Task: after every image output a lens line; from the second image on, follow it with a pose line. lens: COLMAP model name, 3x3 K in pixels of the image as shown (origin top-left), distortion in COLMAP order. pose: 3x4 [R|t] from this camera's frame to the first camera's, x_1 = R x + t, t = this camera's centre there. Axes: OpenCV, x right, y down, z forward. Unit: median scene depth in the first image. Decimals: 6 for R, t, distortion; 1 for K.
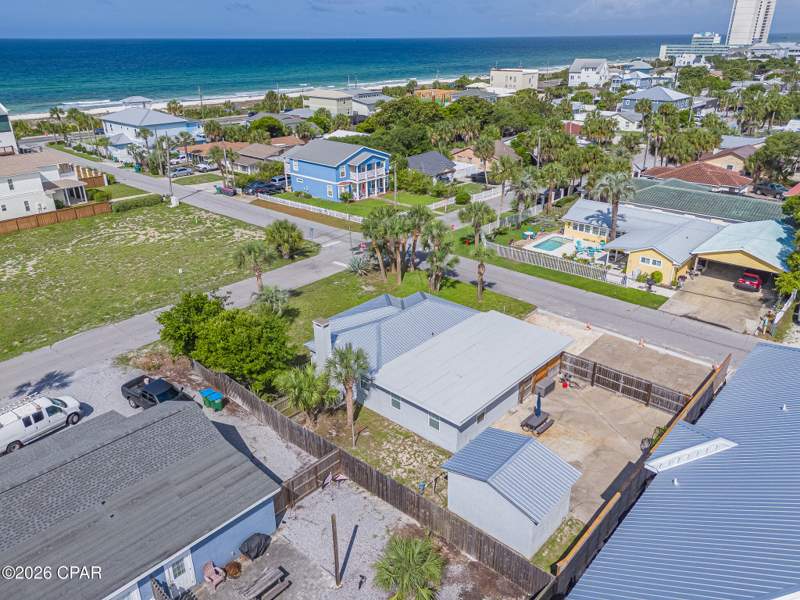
lens RADIAL K [[586.0, 0, 400.0], [0, 586.0, 300.0], [0, 0, 1]] dist [0.081104, -0.073983]
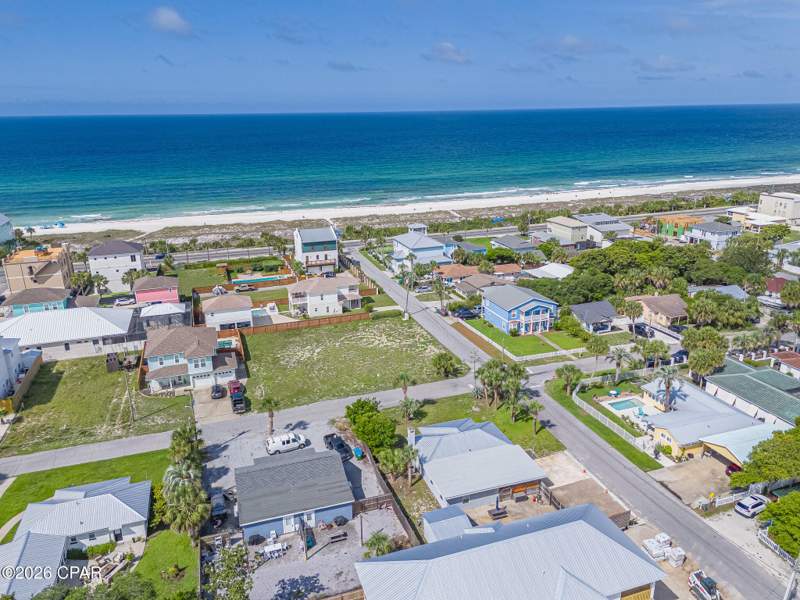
lens RADIAL K [[586.0, 0, 400.0], [0, 586.0, 300.0], [0, 0, 1]] dist [0.081104, -0.073983]
pose [[0.874423, 0.140759, -0.464297, 0.451919], [-0.186612, 0.980945, -0.054063, -0.179543], [0.447840, 0.133918, 0.884028, -0.535616]]
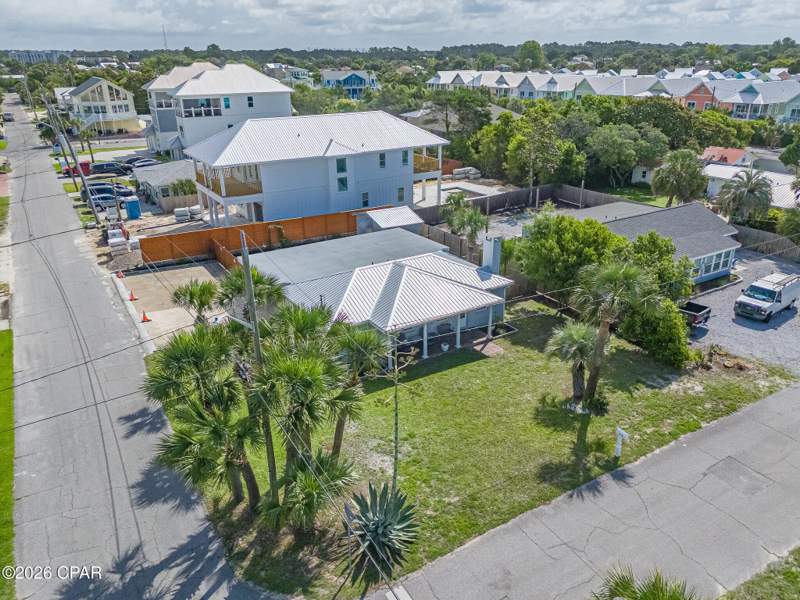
lens RADIAL K [[586.0, 0, 400.0], [0, 586.0, 300.0], [0, 0, 1]] dist [0.081104, -0.073983]
pose [[-0.962270, -0.091203, 0.256355, -0.158590], [0.123417, 0.693363, 0.709941, -0.387097], [-0.242496, 0.714793, -0.655947, 1.143196]]
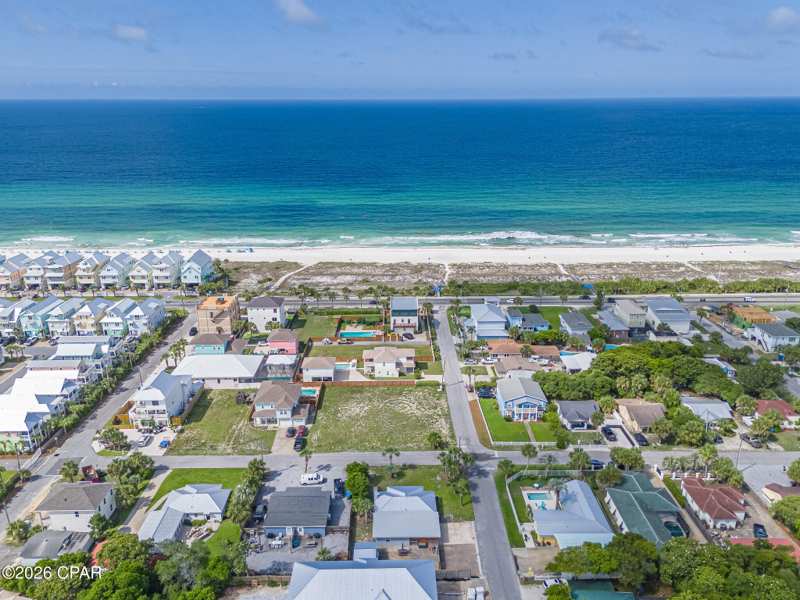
lens RADIAL K [[586.0, 0, 400.0], [0, 586.0, 300.0], [0, 0, 1]] dist [0.081104, -0.073983]
pose [[0.680780, 0.240112, -0.692015, 1.280931], [-0.296552, 0.954206, 0.039349, -0.733039], [0.669773, 0.178430, 0.720810, -0.936559]]
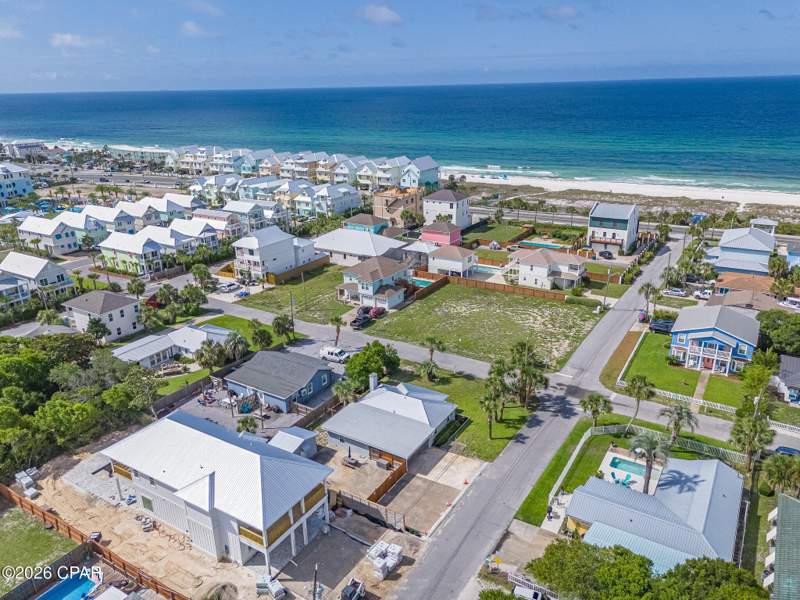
lens RADIAL K [[586.0, 0, 400.0], [0, 586.0, 300.0], [0, 0, 1]] dist [0.081104, -0.073983]
pose [[0.176656, 0.339678, -0.923803, 1.189809], [-0.380648, 0.889114, 0.254133, -0.529309], [0.907689, 0.306750, 0.286365, 0.250762]]
